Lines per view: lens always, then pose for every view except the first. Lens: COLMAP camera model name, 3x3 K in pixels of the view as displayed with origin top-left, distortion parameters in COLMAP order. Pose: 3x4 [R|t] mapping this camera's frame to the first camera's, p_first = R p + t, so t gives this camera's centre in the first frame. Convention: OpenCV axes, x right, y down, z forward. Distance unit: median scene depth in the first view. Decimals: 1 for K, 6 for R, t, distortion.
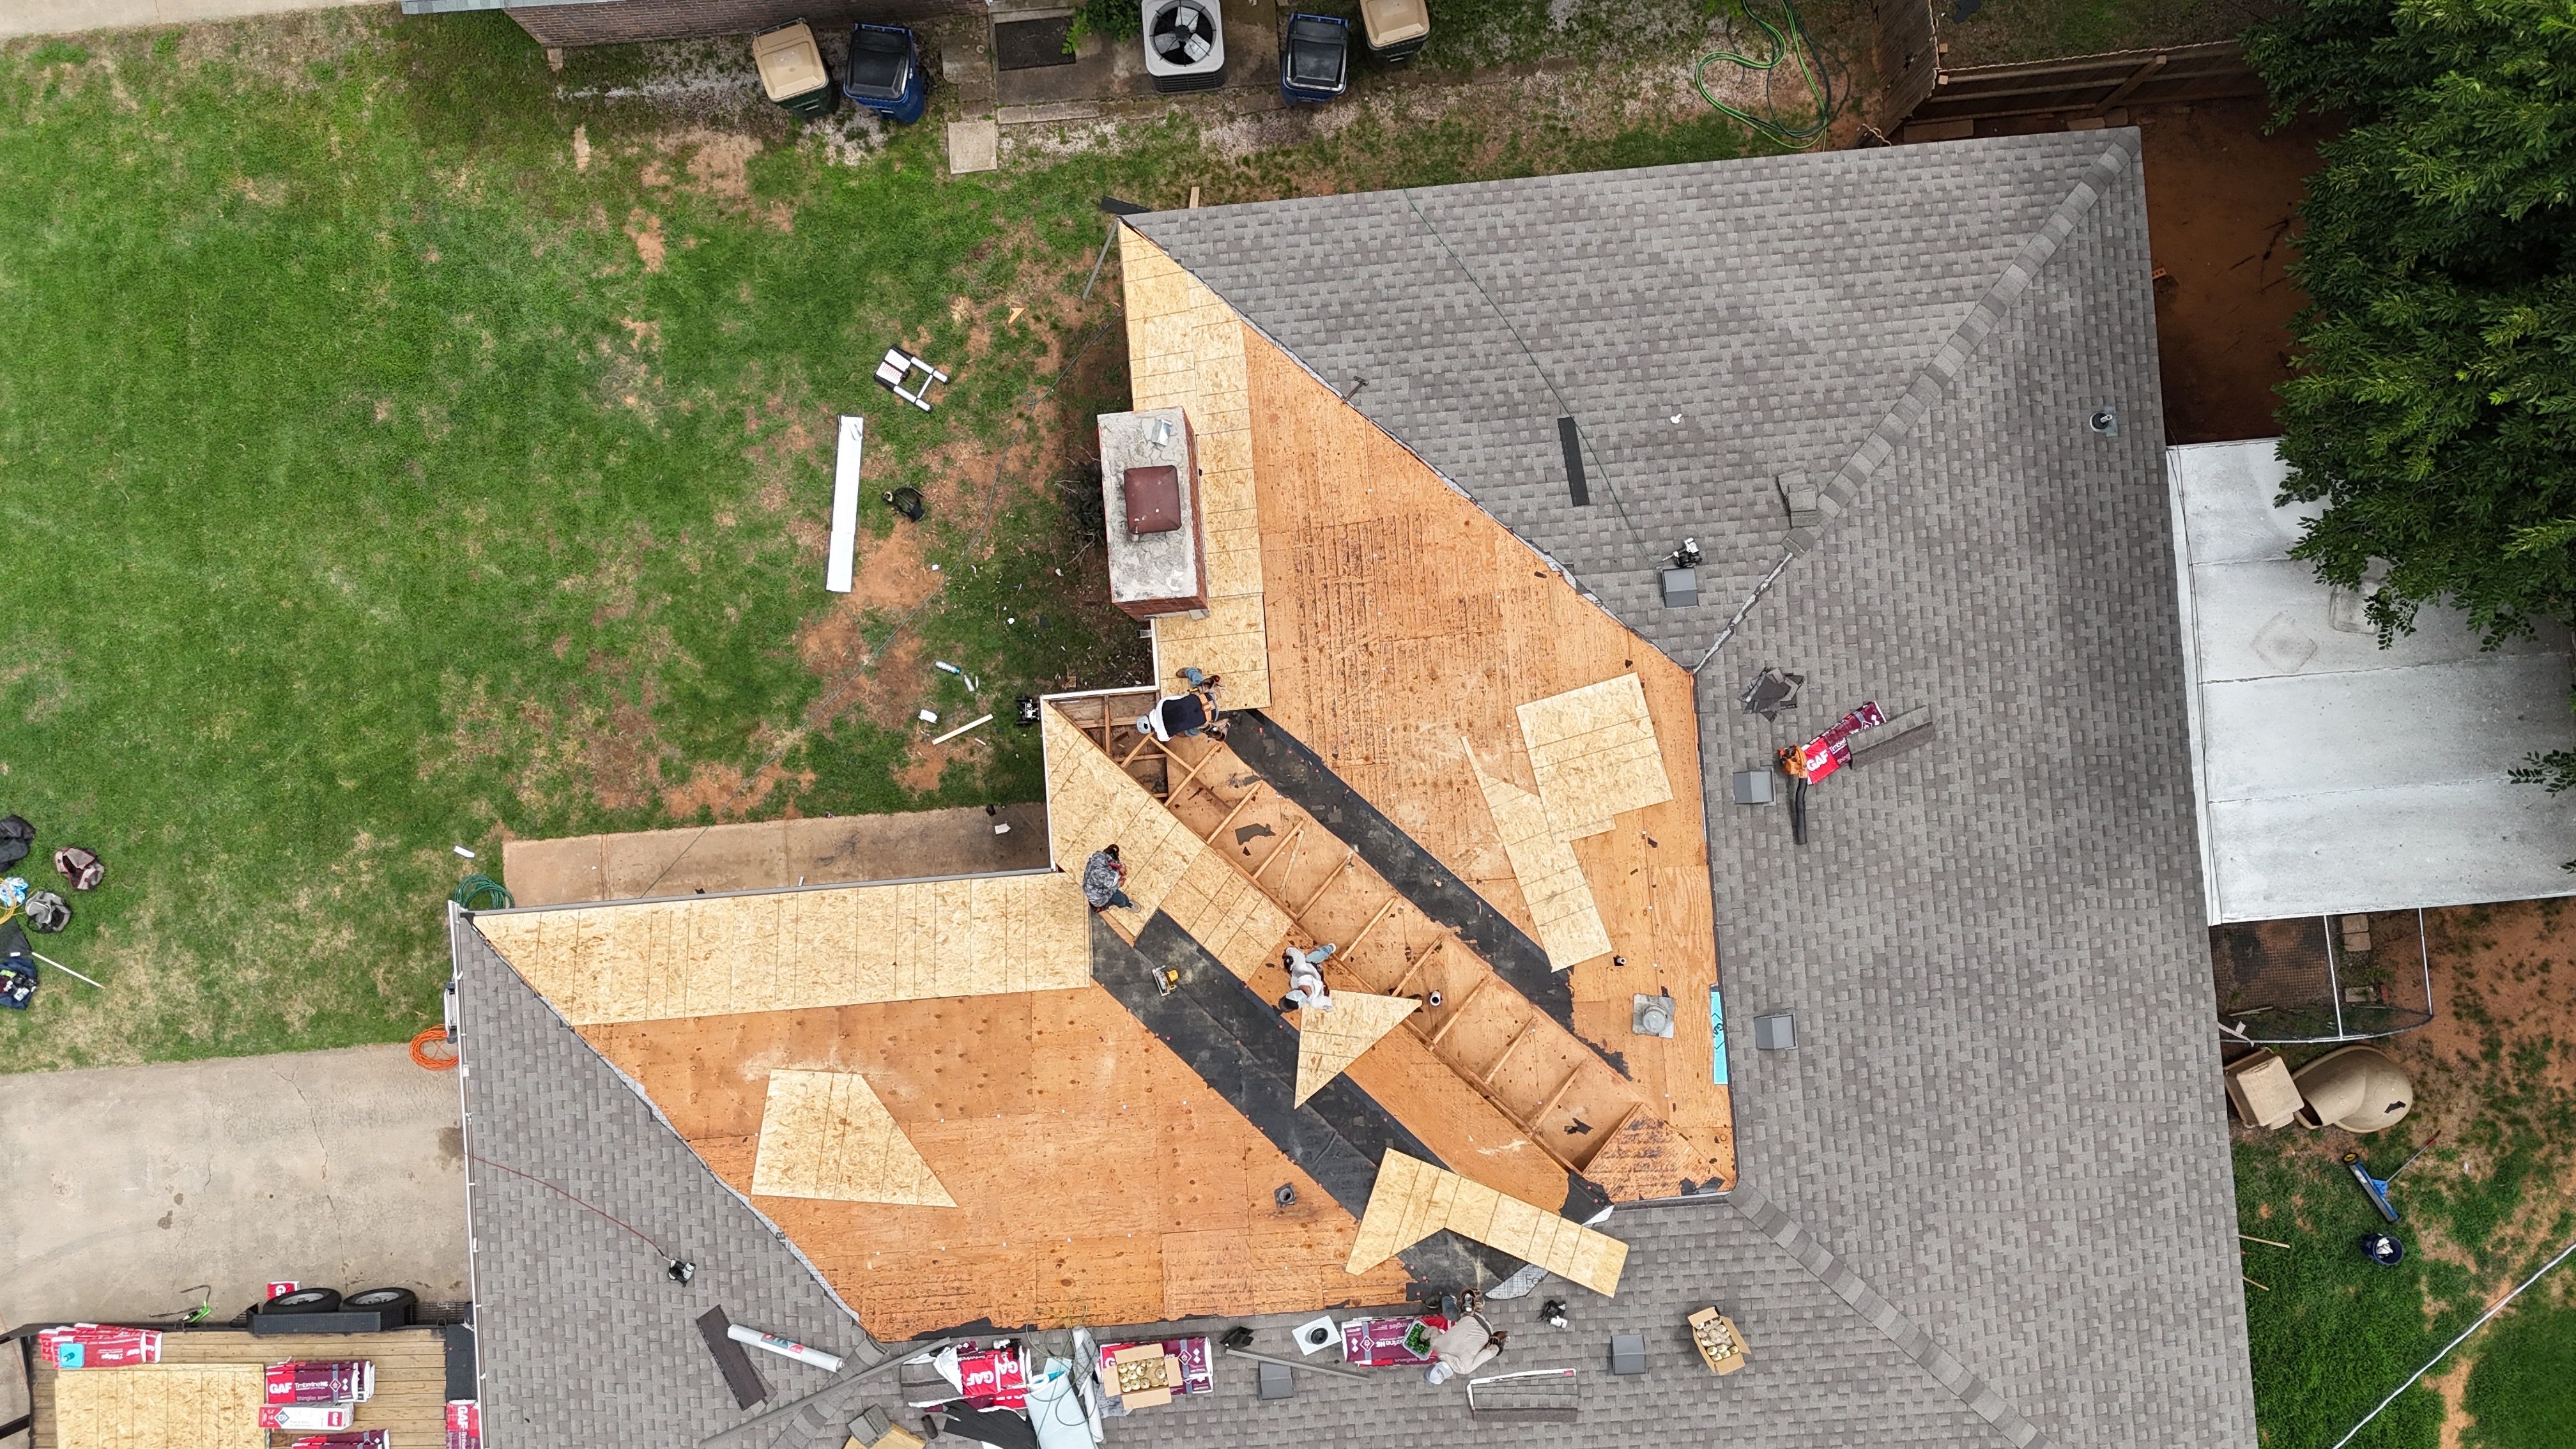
lens RADIAL K [[1866.0, 0, 1294.2], [0, 1866.0, 718.8], [0, 0, 1]] dist [0.059906, -0.043143]
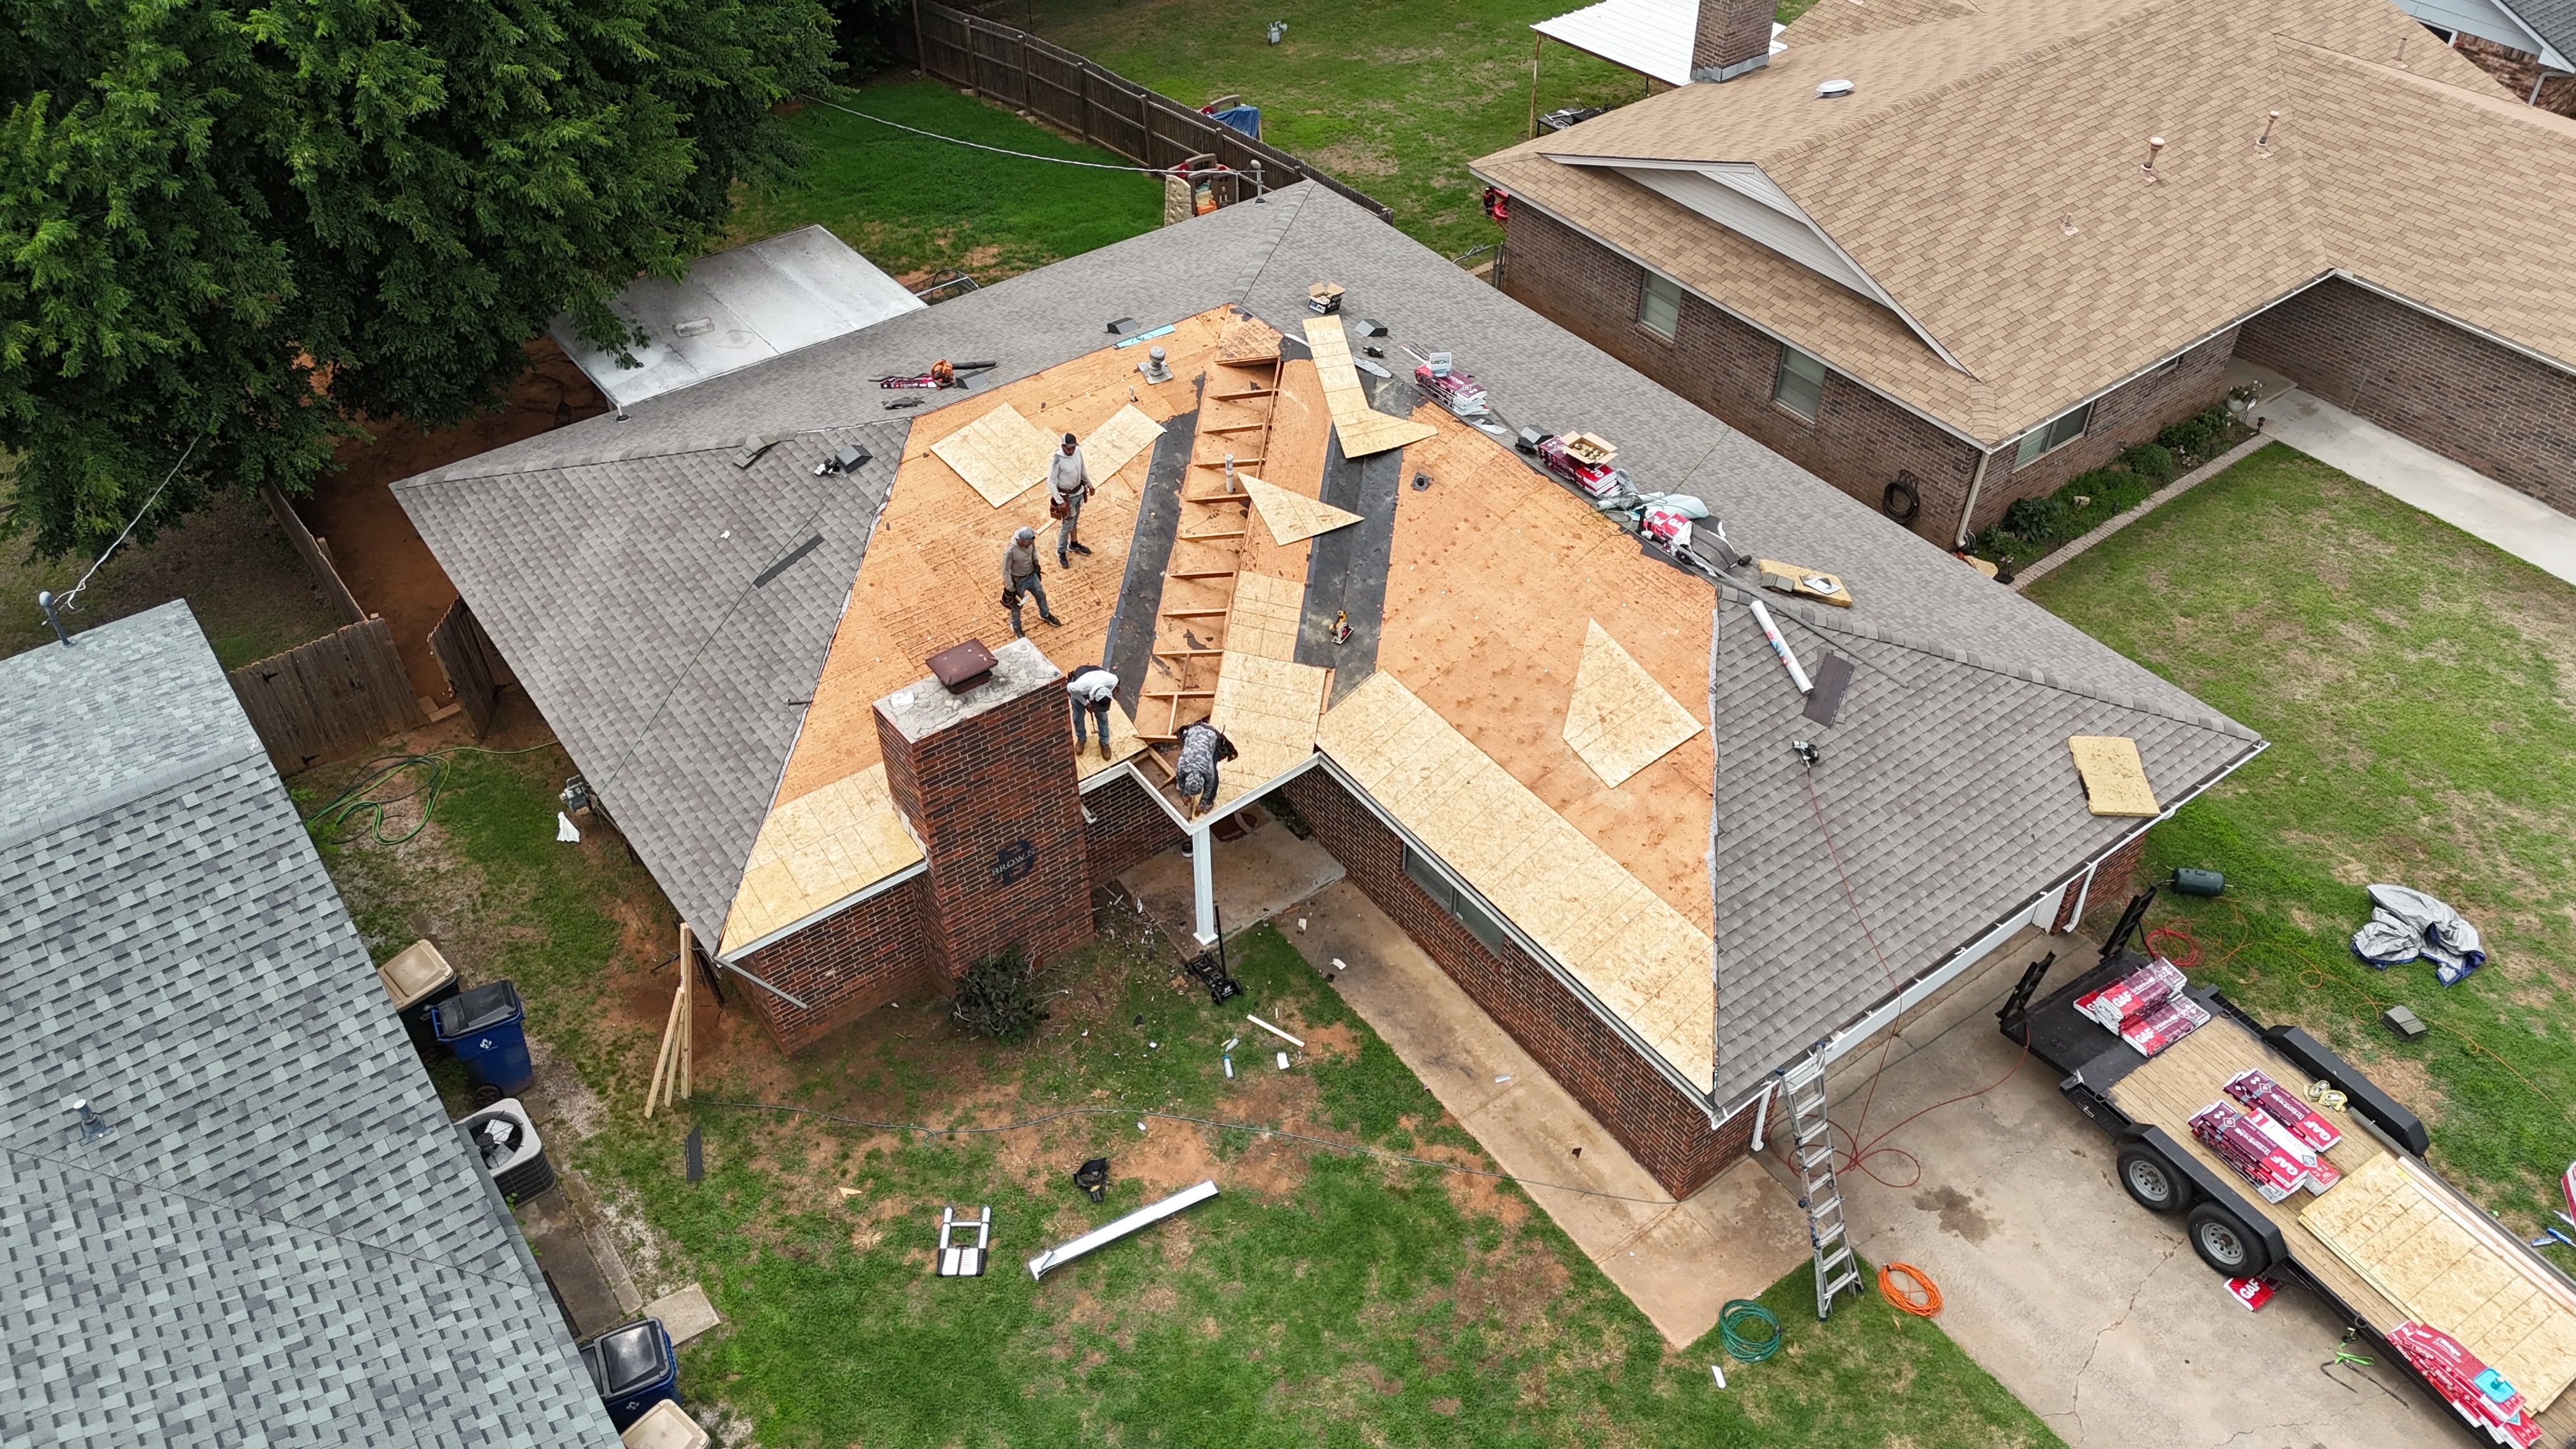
lens RADIAL K [[1866.0, 0, 1294.5], [0, 1866.0, 728.2], [0, 0, 1]] dist [0.059906, -0.043143]
pose [[-0.530630, -0.545454, 0.648777, -0.724449], [0.847602, -0.340306, 0.407138, -0.326411], [-0.001293, 0.765945, 0.642905, 0.254554]]
